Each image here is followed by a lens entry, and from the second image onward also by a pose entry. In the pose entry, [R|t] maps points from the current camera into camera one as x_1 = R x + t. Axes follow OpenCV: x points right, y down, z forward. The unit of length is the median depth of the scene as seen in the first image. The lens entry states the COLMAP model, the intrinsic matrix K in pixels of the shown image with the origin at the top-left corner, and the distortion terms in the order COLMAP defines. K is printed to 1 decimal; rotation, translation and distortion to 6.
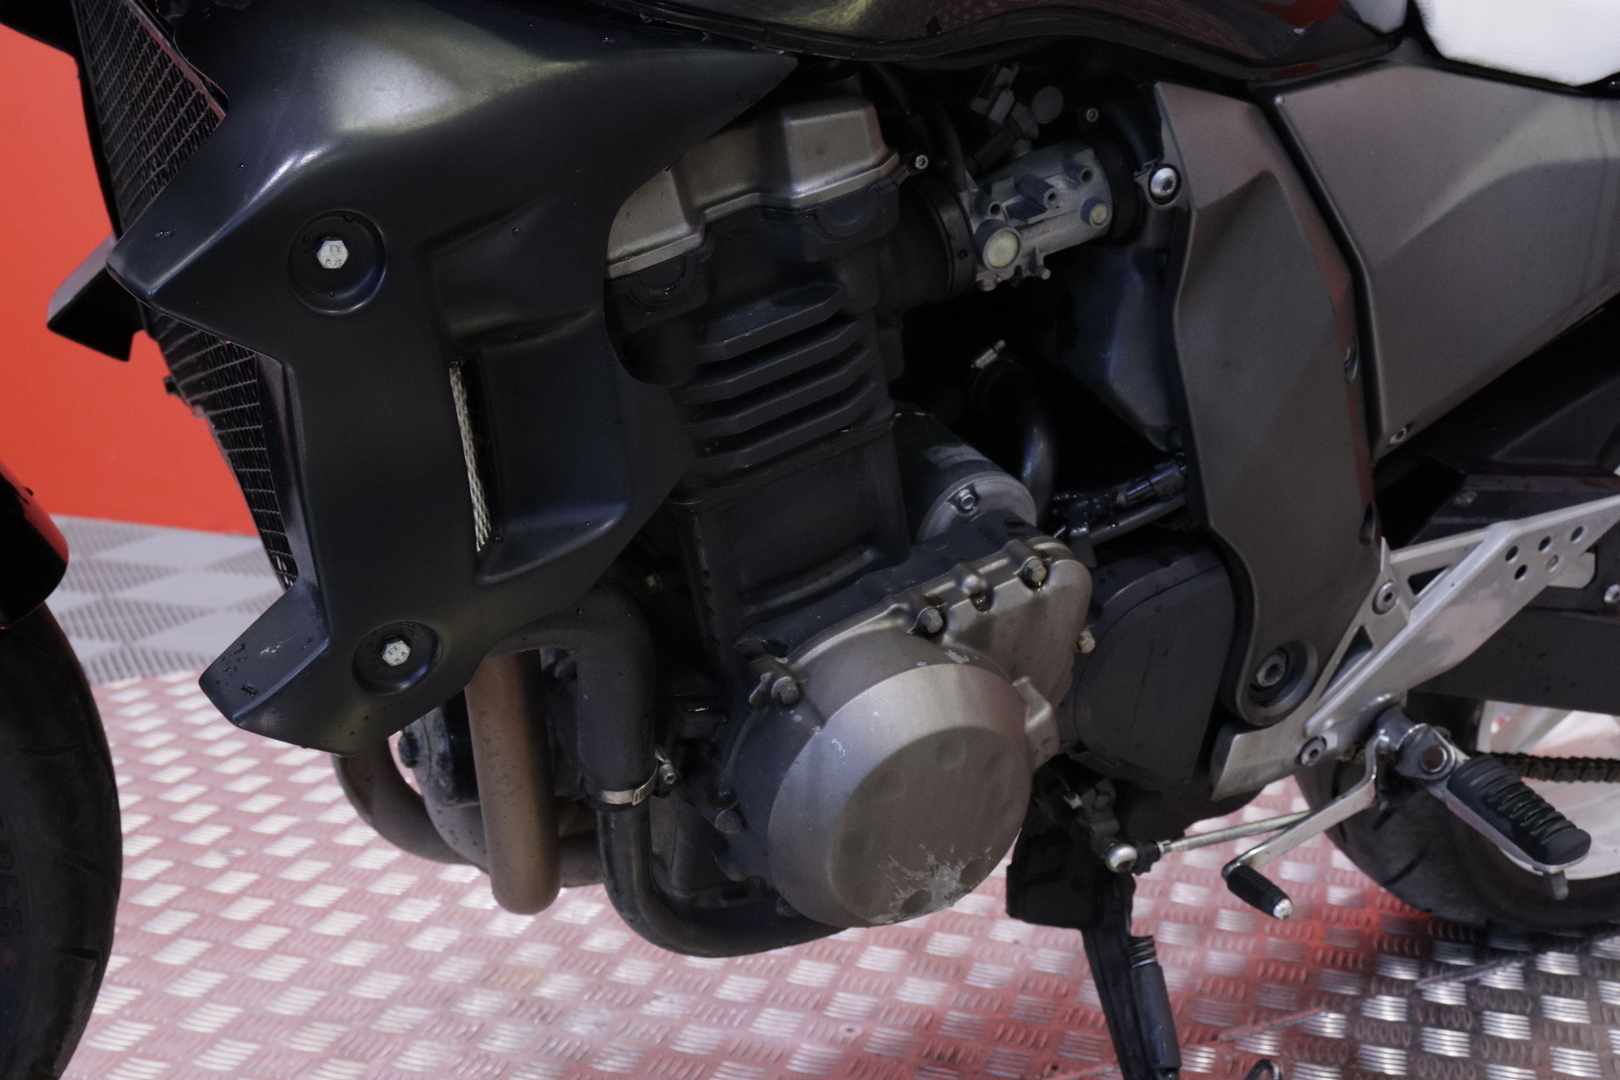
lens RADIAL K [[1889.6, 0, 810.0], [0, 1889.6, 540.0], [0, 0, 1]] dist [-0.016370, -0.009220]
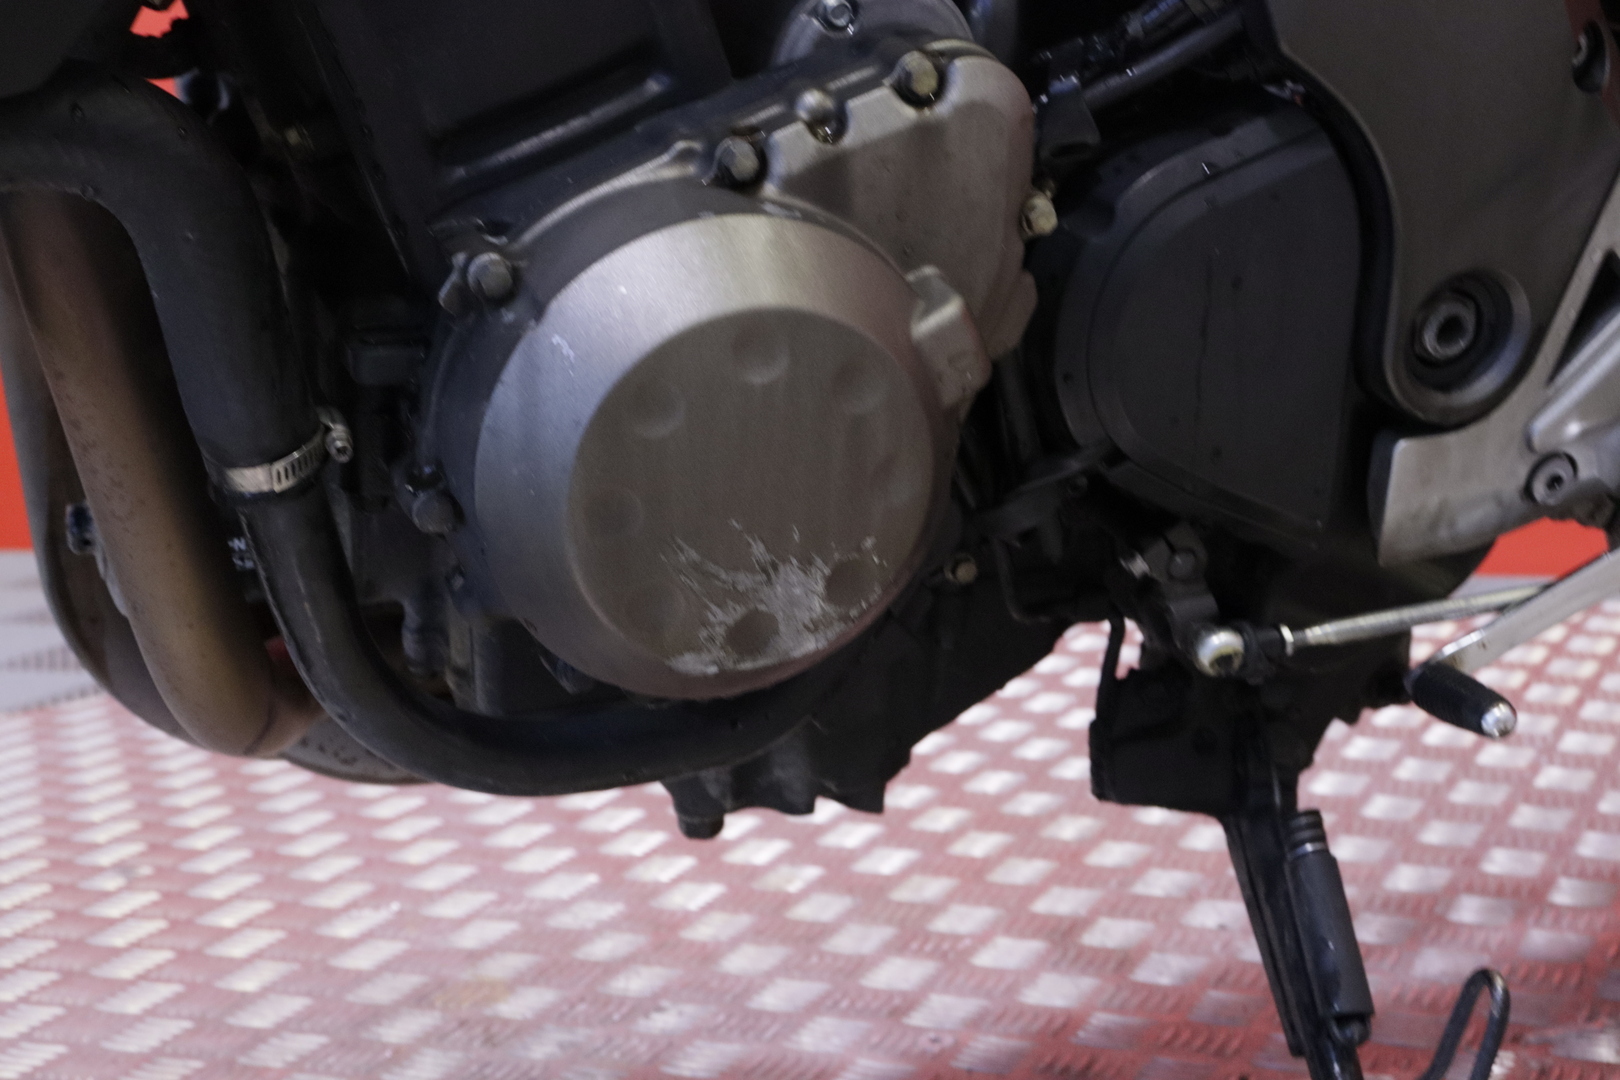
lens RADIAL K [[2403.5, 0, 810.0], [0, 2403.5, 540.0], [0, 0, 1]] dist [0.050015, 0.163585]
pose [[0.983416, -0.068810, -0.167807, 0.167912], [0.059553, 0.996445, -0.059592, 0.170919], [0.171311, 0.048610, 0.984017, 0.202283]]
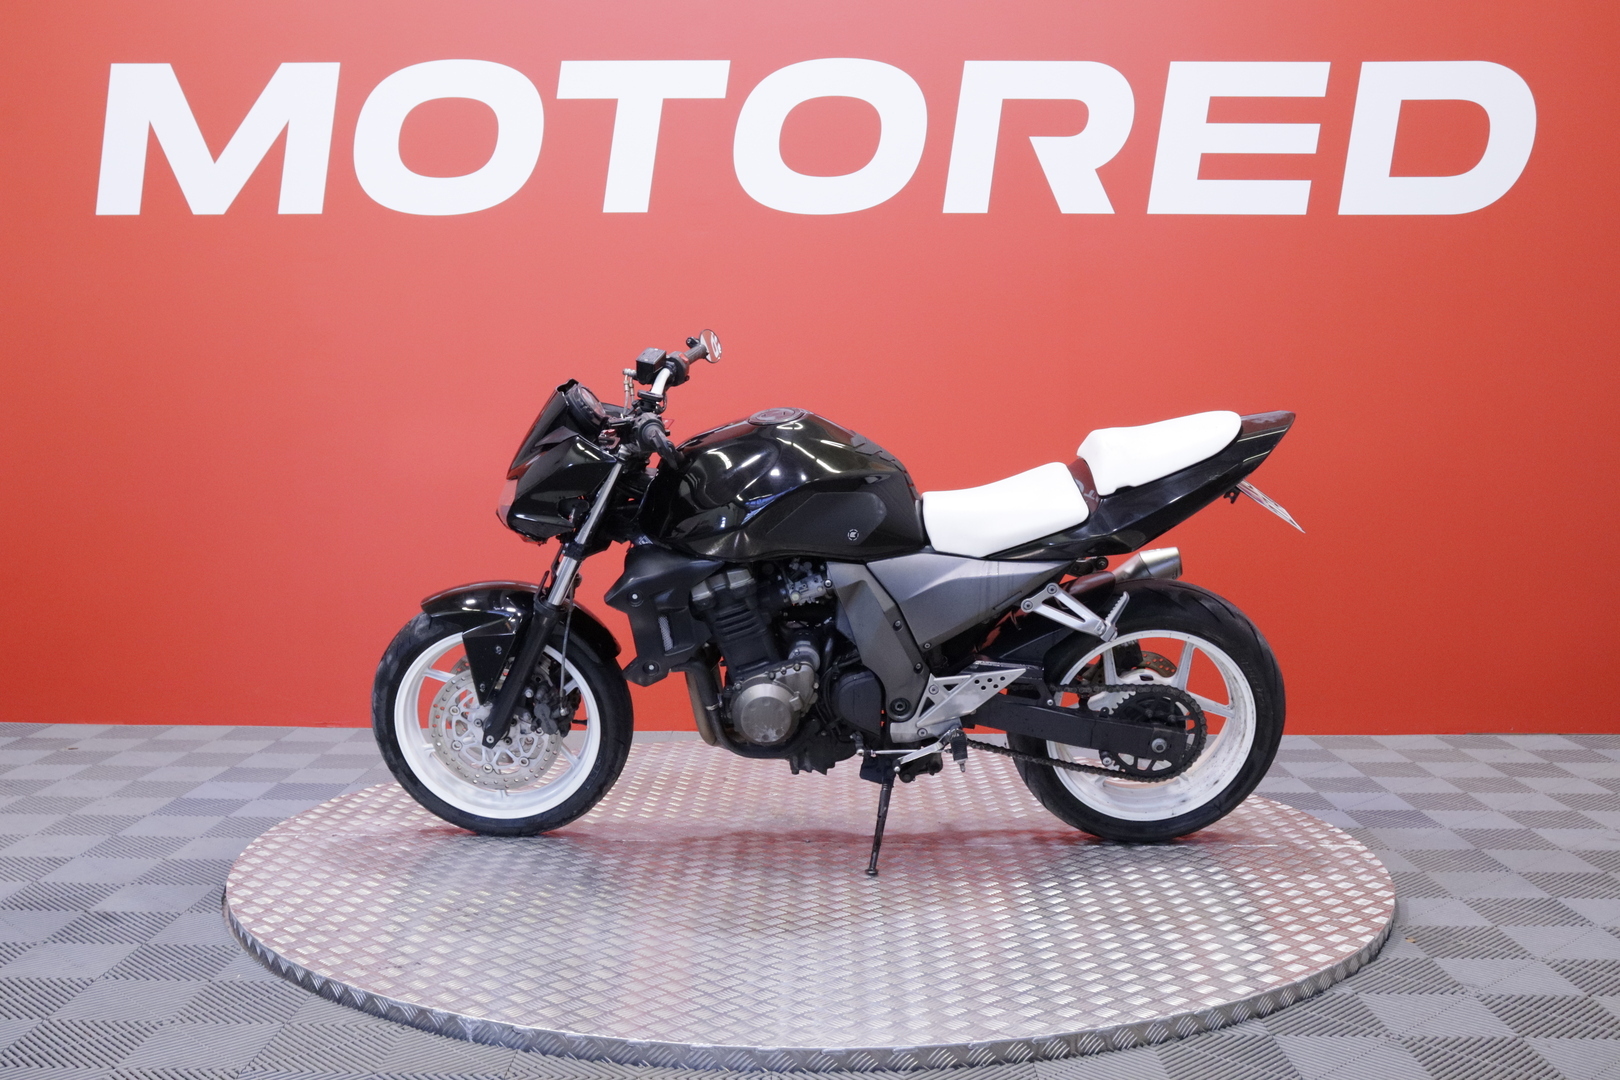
lens RADIAL K [[1818.0, 0, 810.0], [0, 1818.0, 540.0], [0, 0, 1]] dist [-0.006891, -0.001747]
pose [[0.869325, 0.021901, -0.493755, 1.888617], [-0.091312, 0.988937, -0.116902, 0.182514], [0.485732, 0.146712, 0.861707, -2.295544]]
